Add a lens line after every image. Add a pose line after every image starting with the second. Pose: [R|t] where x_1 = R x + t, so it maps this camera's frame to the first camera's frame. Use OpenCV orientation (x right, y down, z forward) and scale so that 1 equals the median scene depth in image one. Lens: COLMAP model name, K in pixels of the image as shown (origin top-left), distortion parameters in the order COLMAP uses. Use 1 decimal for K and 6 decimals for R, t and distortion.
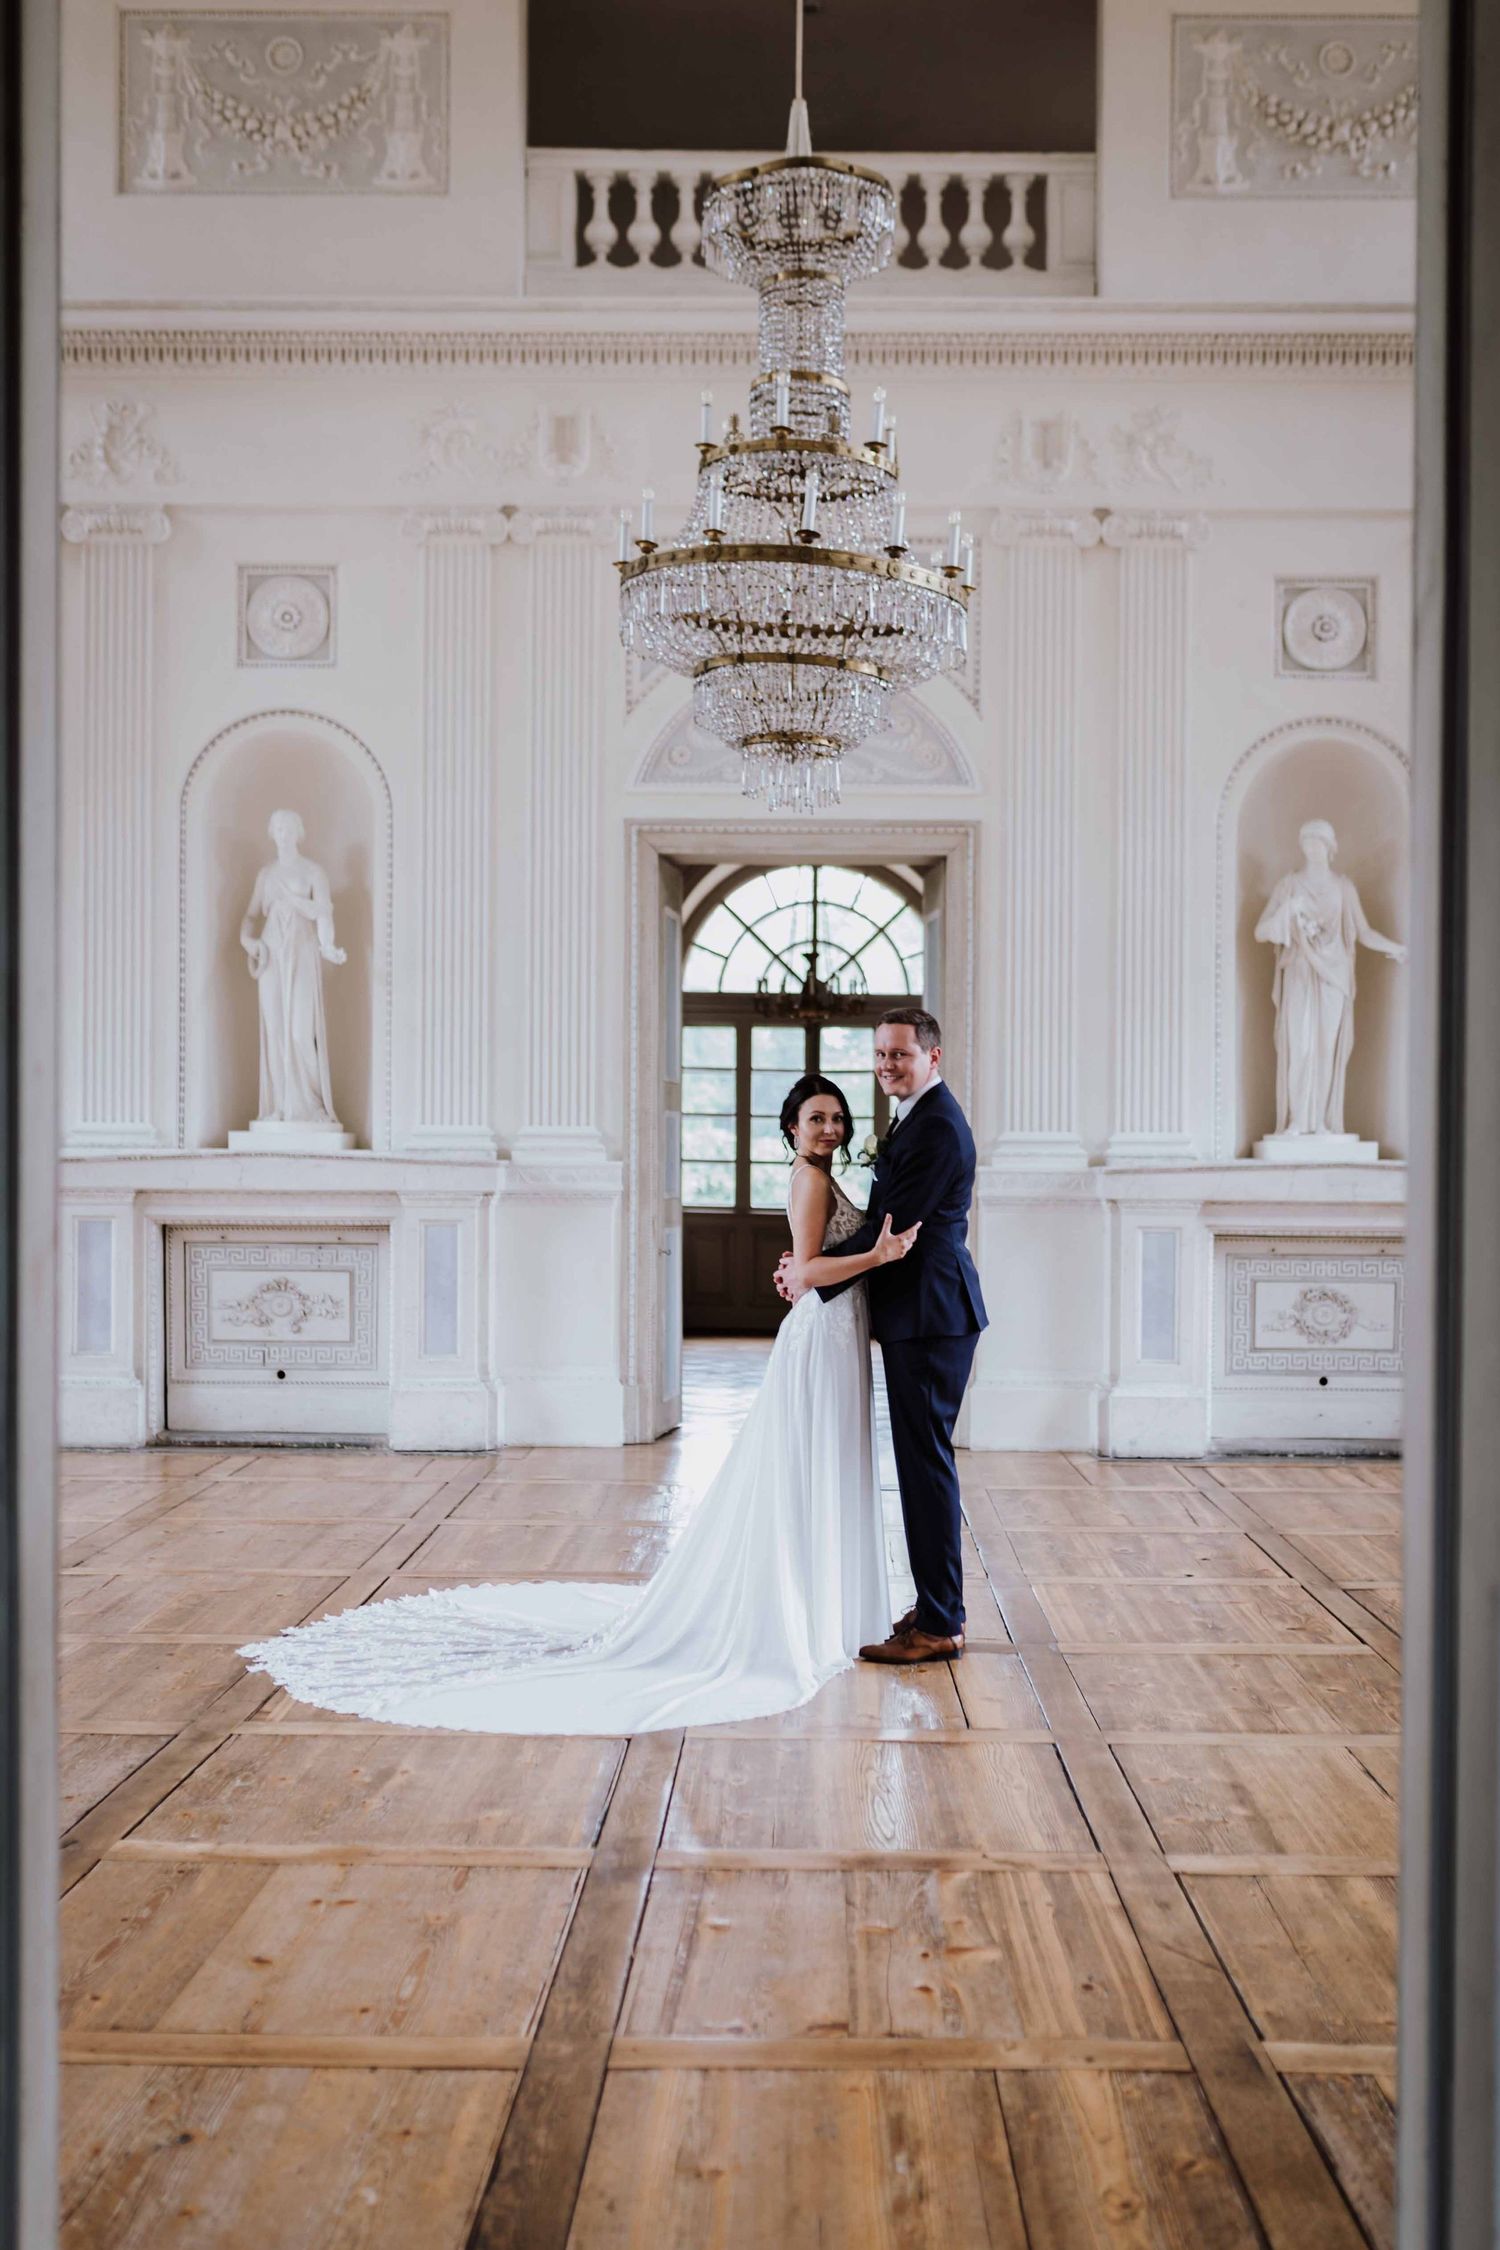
lens RADIAL K [[2376.4, 0, 752.2], [0, 2376.4, 1143.7], [0, 0, 1]] dist [-0.017161, 0.000000]
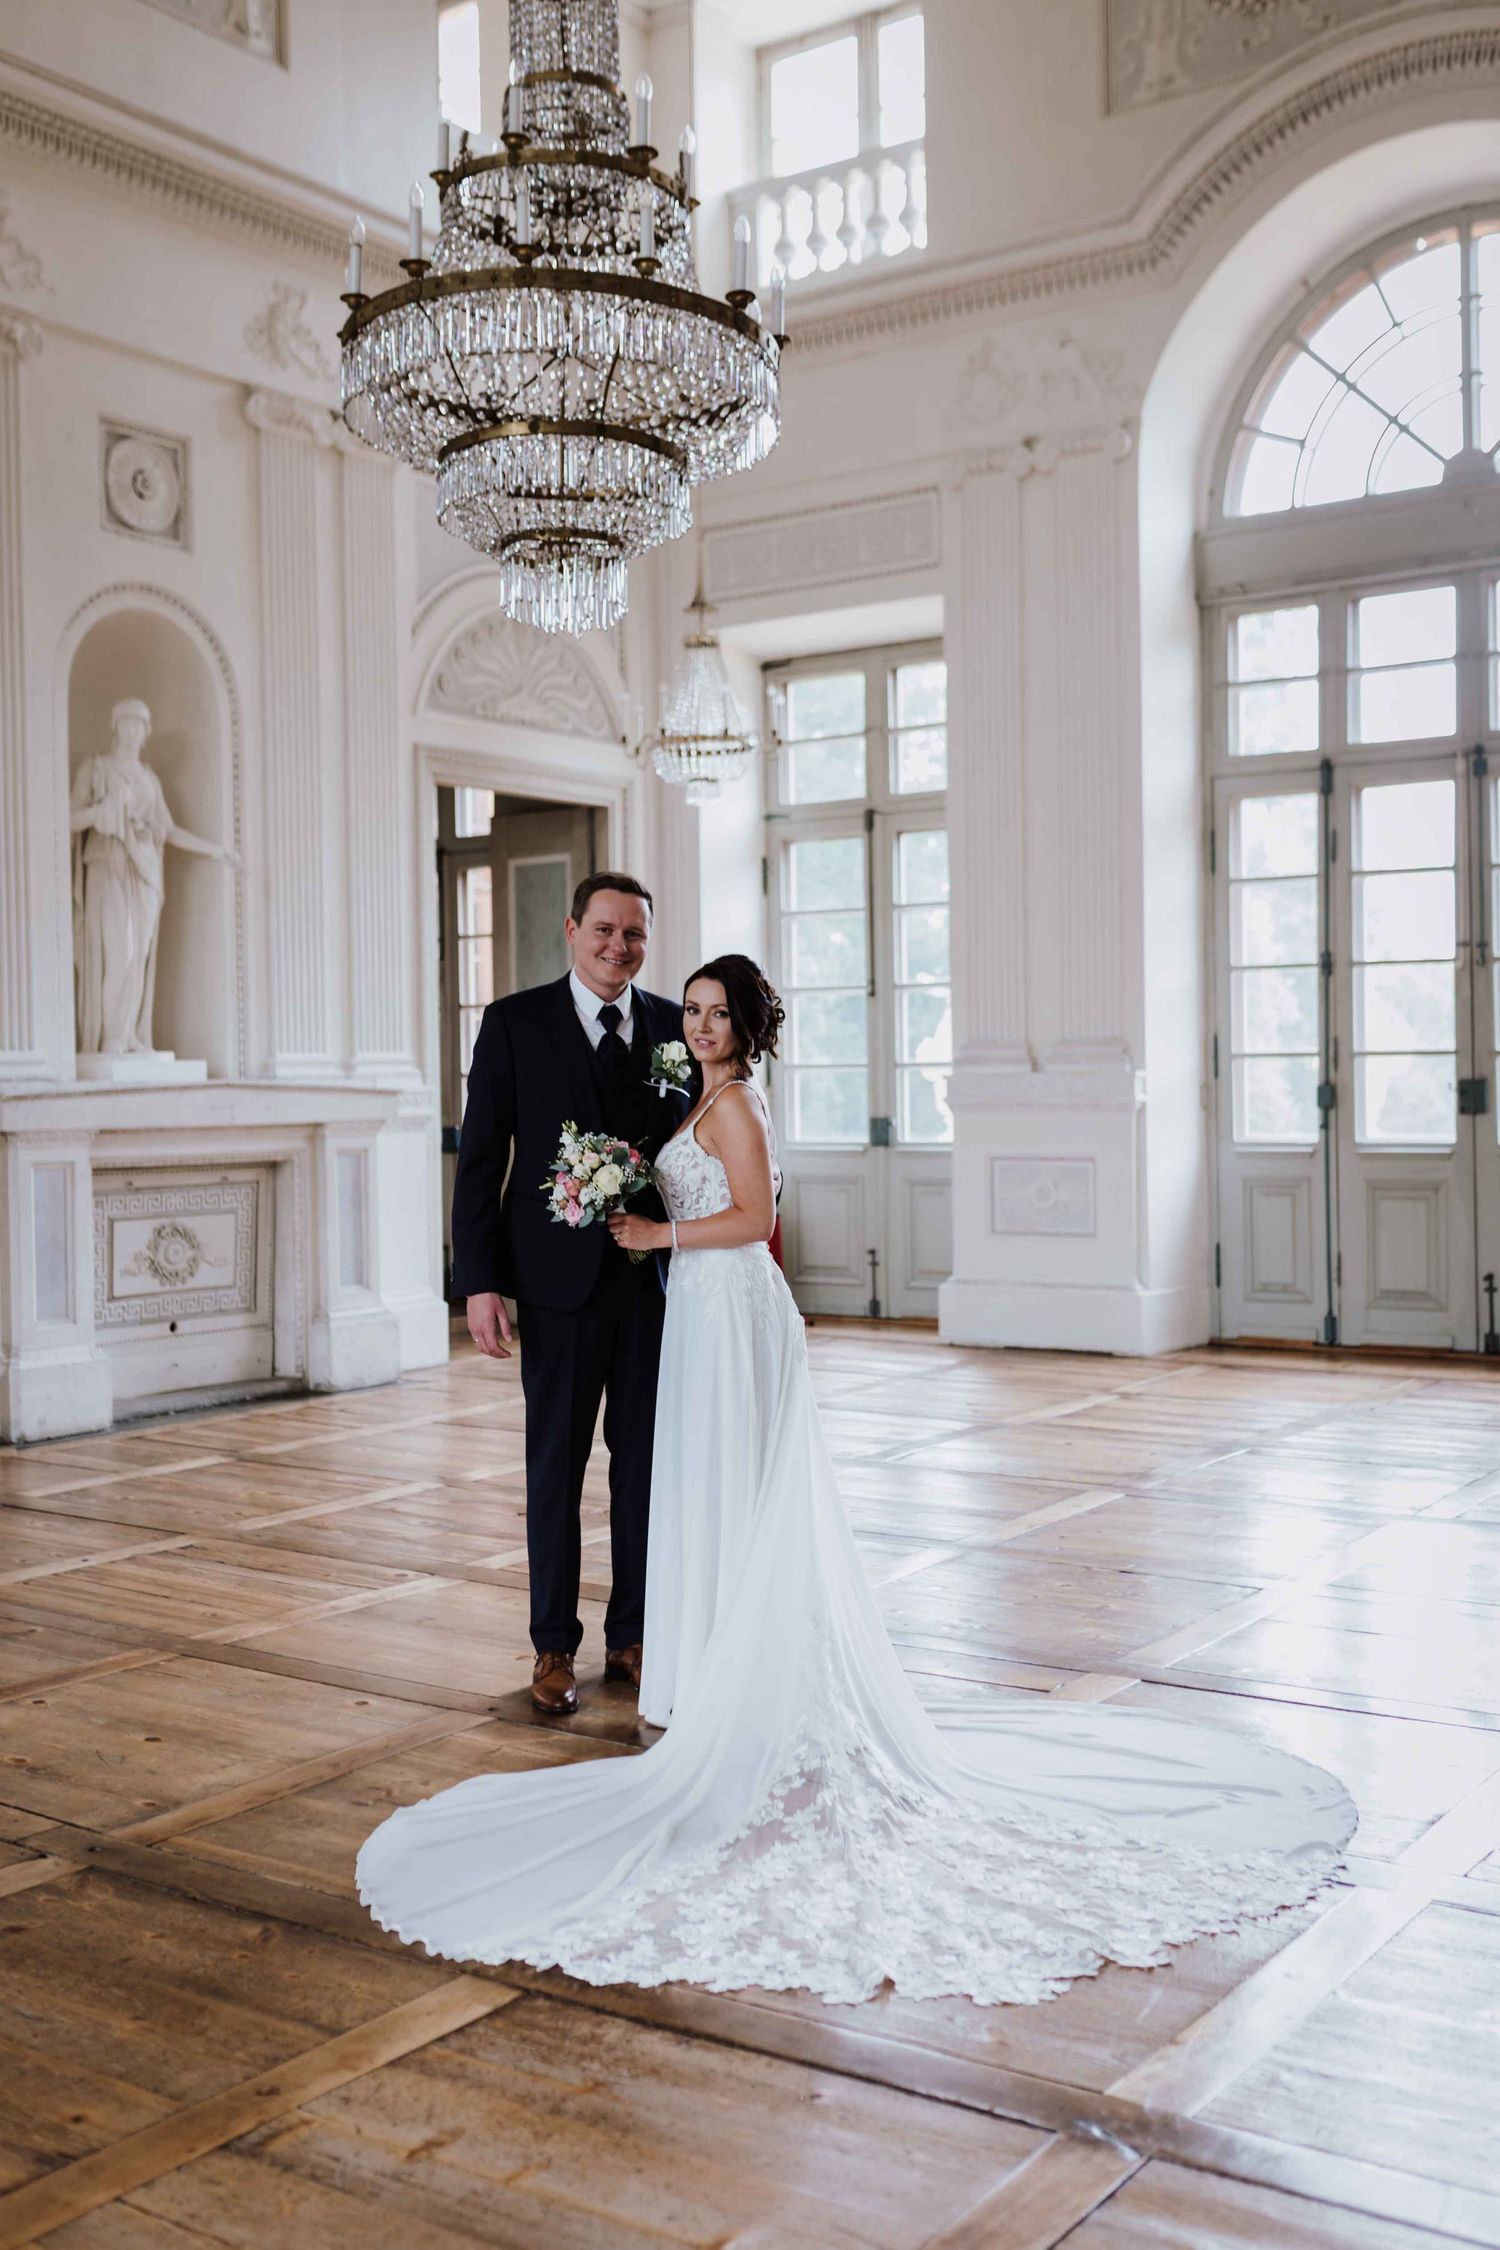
lens RADIAL K [[2376.4, 0, 750.3], [0, 2376.4, 1107.1], [0, 0, 1]] dist [-0.017161, 0.000000]
pose [[0.547079, -0.022400, 0.836781, -0.390046], [0.008469, 0.999739, 0.021225, -0.000432], [-0.837038, -0.004525, 0.547126, 0.325502]]
